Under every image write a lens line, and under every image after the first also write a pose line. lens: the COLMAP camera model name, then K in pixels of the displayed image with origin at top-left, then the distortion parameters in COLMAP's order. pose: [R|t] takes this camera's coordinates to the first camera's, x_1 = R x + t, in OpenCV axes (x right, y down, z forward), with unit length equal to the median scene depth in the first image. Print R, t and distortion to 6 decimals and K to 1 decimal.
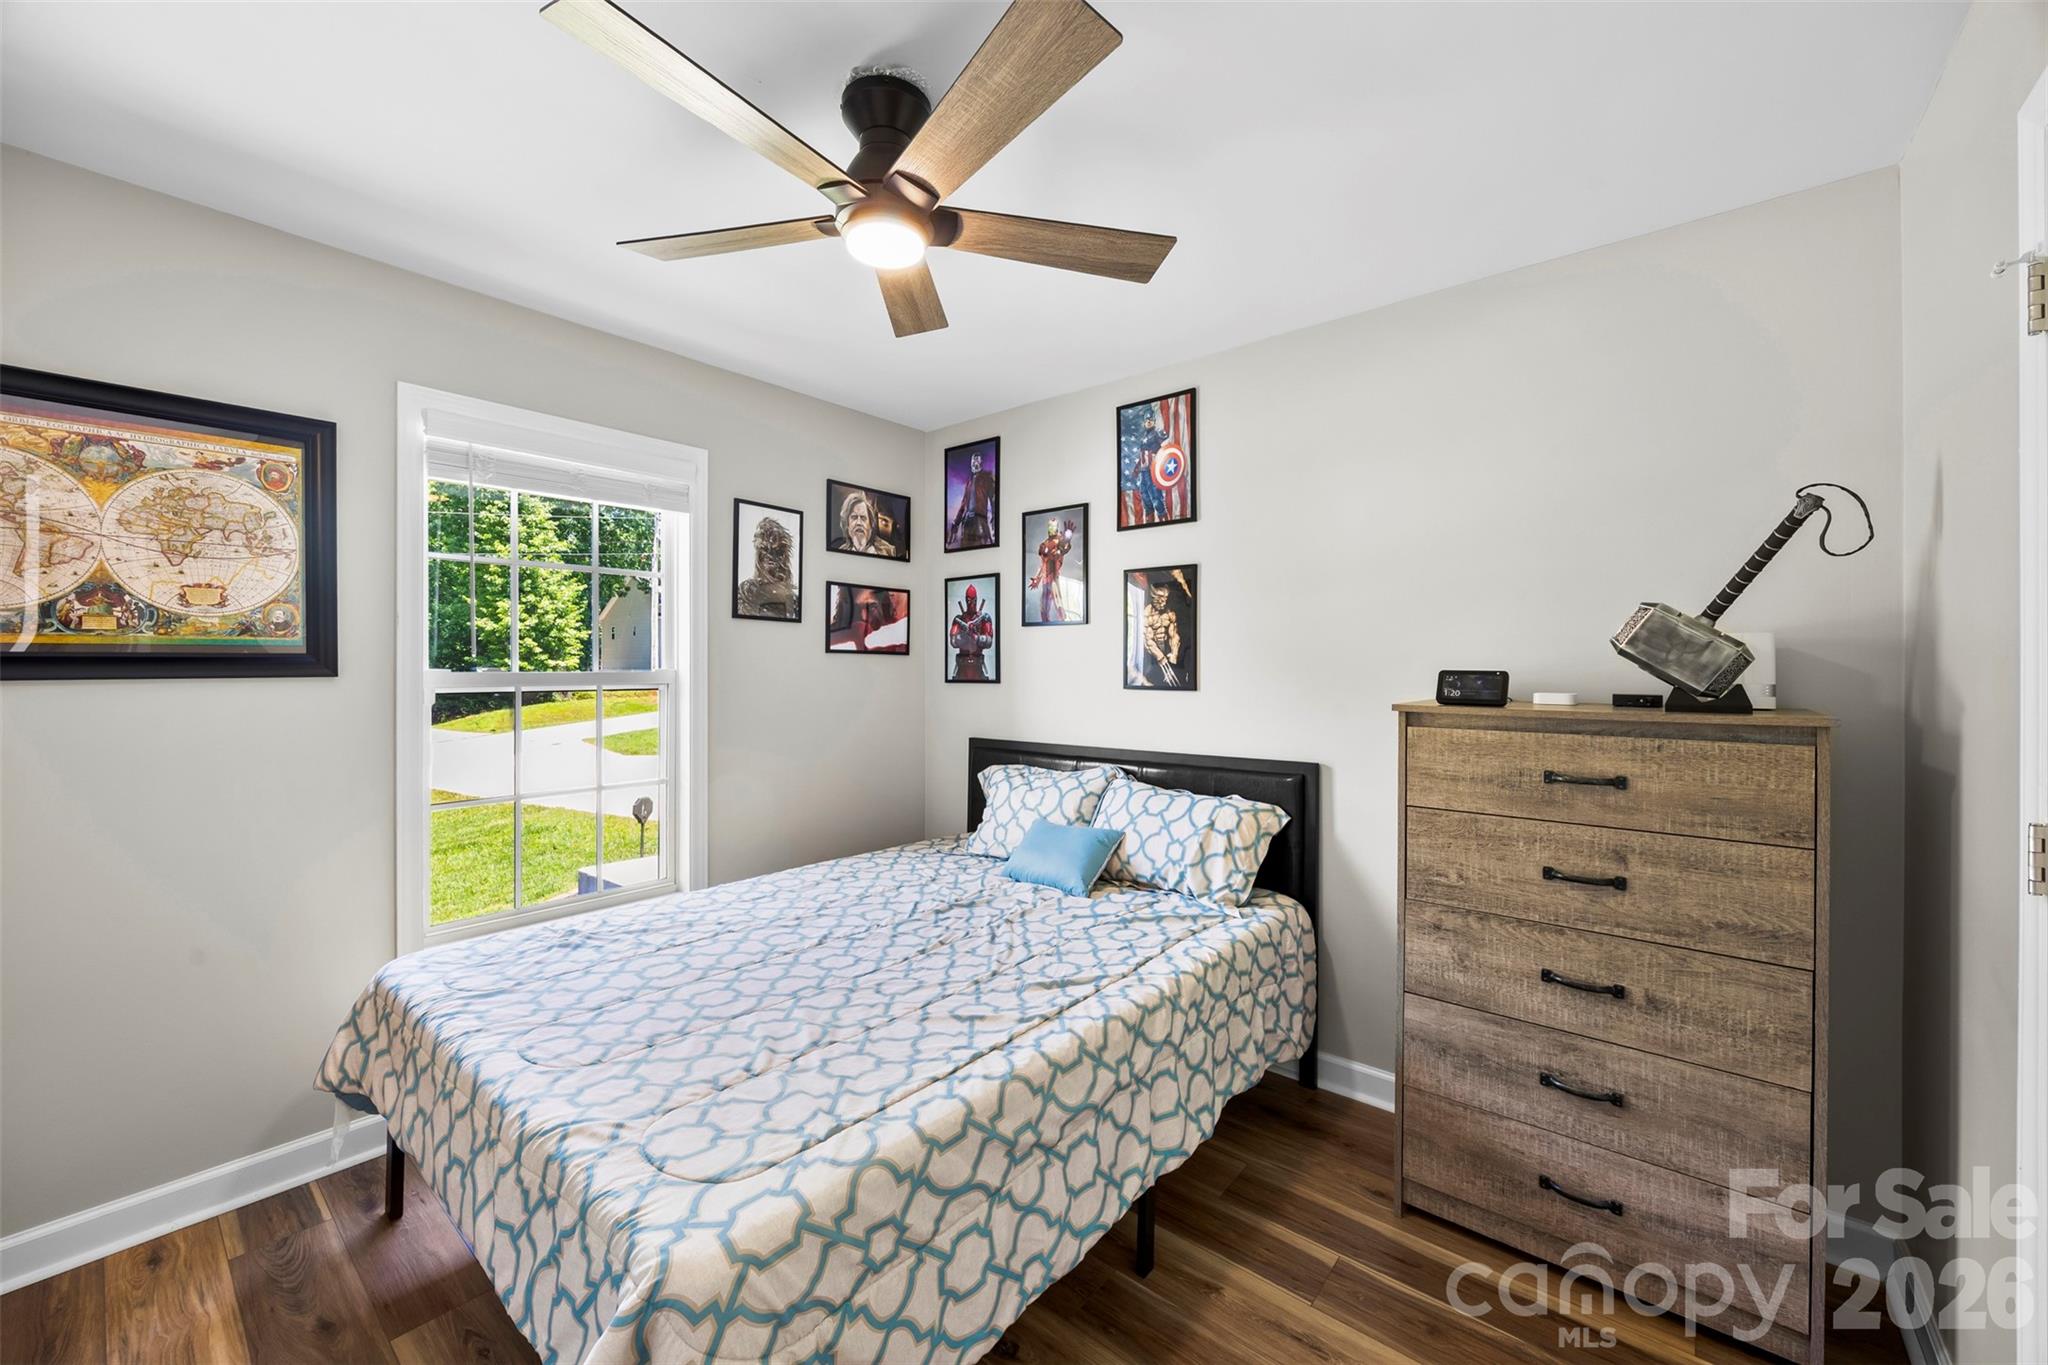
lens RADIAL K [[798.2, 0, 1025.7], [0, 798.2, 673.7], [0, 0, 1]] dist [0.000248, 0.000060]
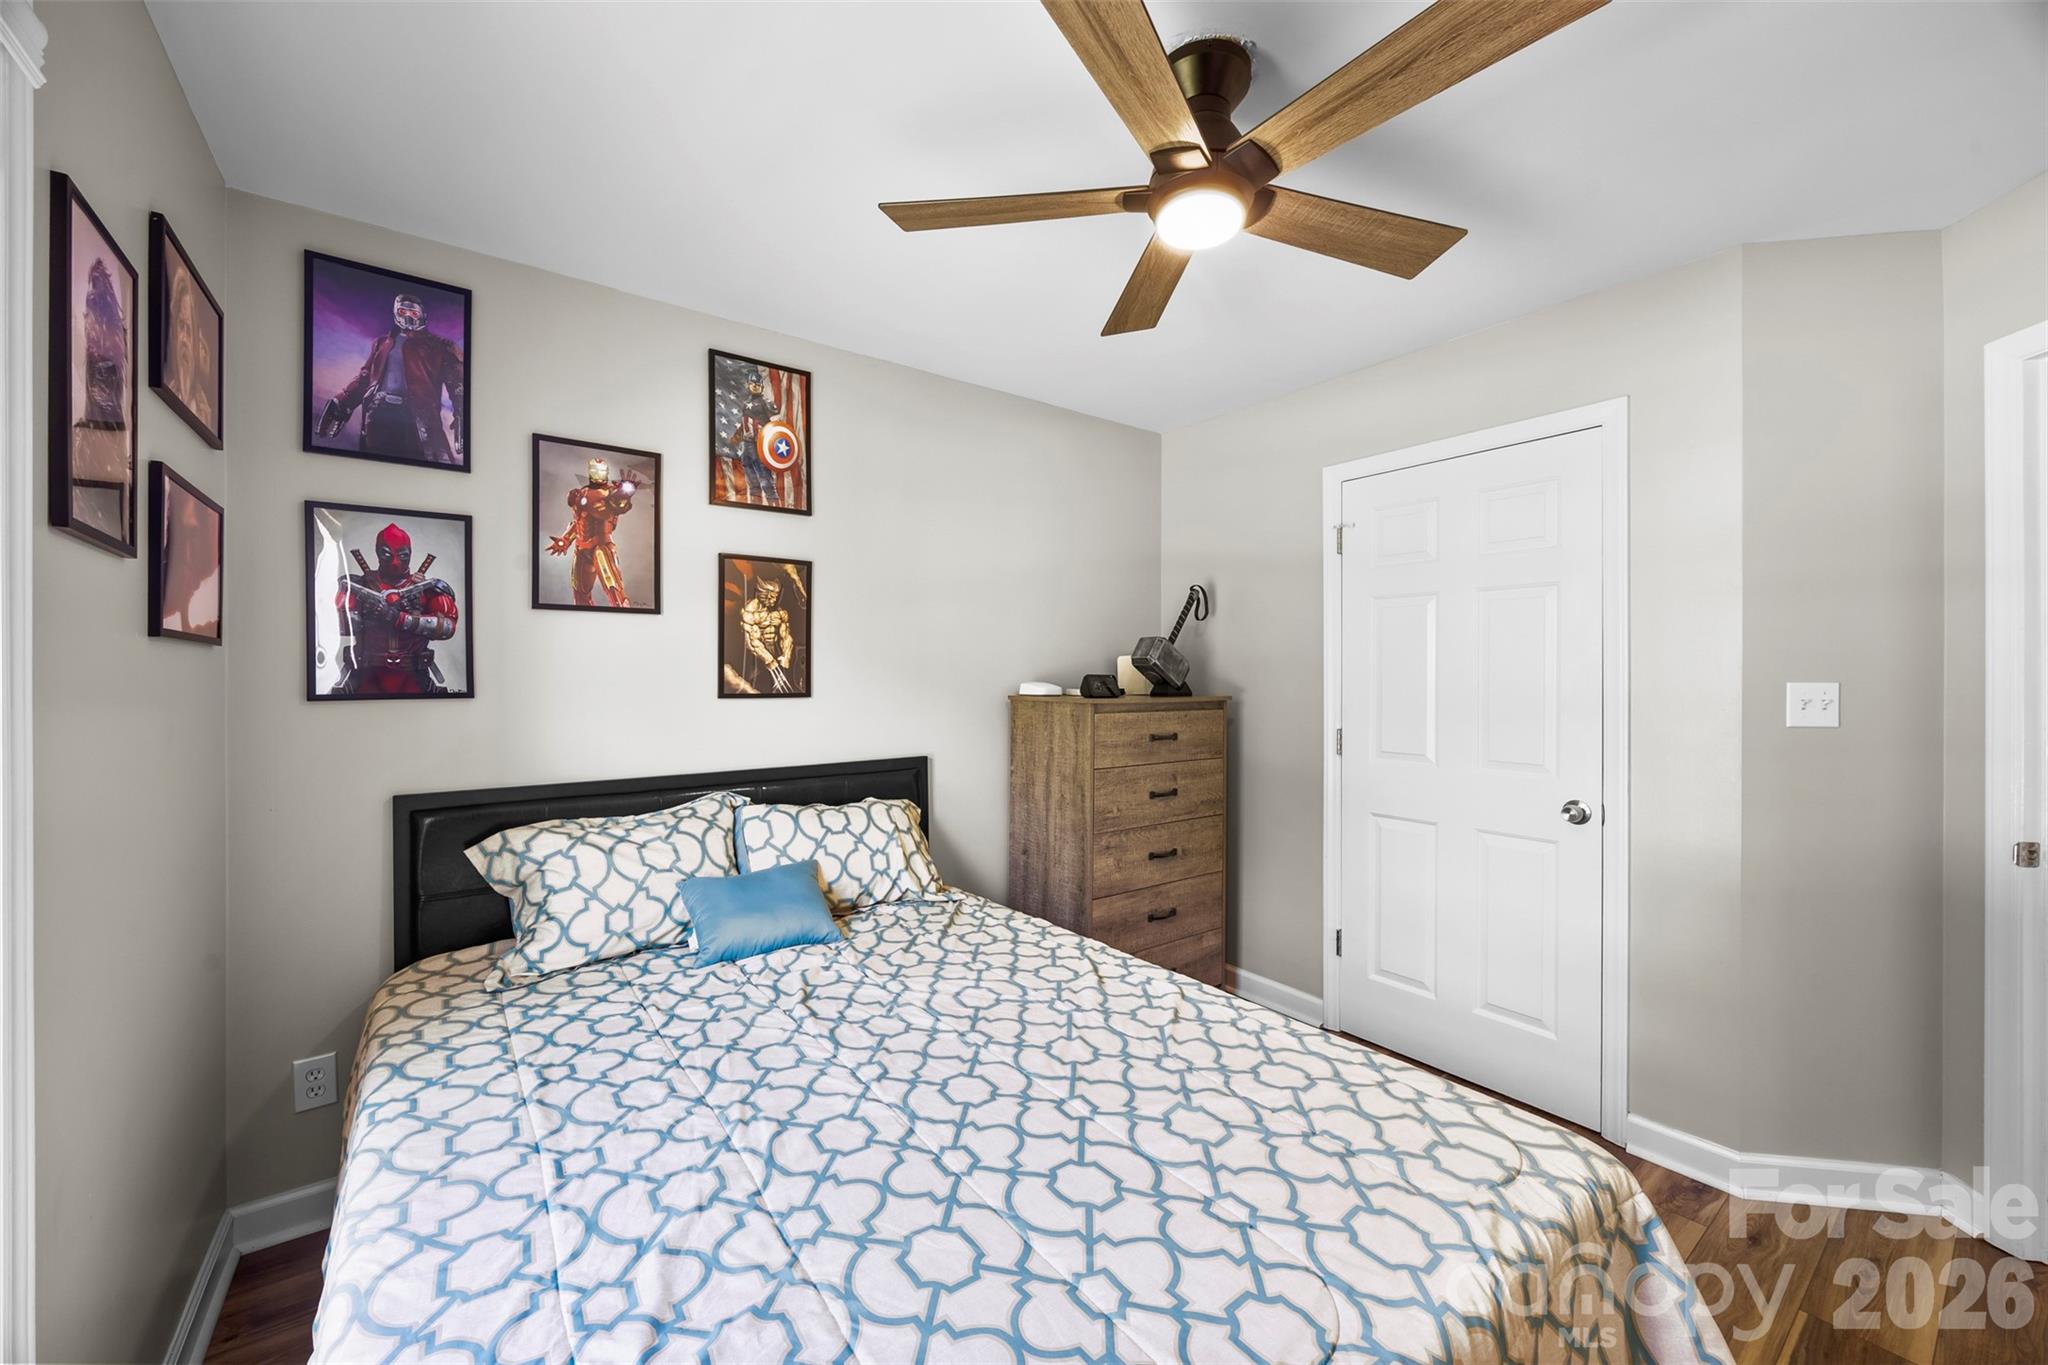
lens RADIAL K [[777.9, 0, 1018.5], [0, 777.9, 680.2], [0, 0, 1]] dist [-0.000190, 0.000142]
pose [[0.232674, -0.011822, 0.972483, -0.601466], [0.004920, 0.999928, 0.010979, -0.006990], [-0.972542, 0.002230, 0.232715, 0.534954]]
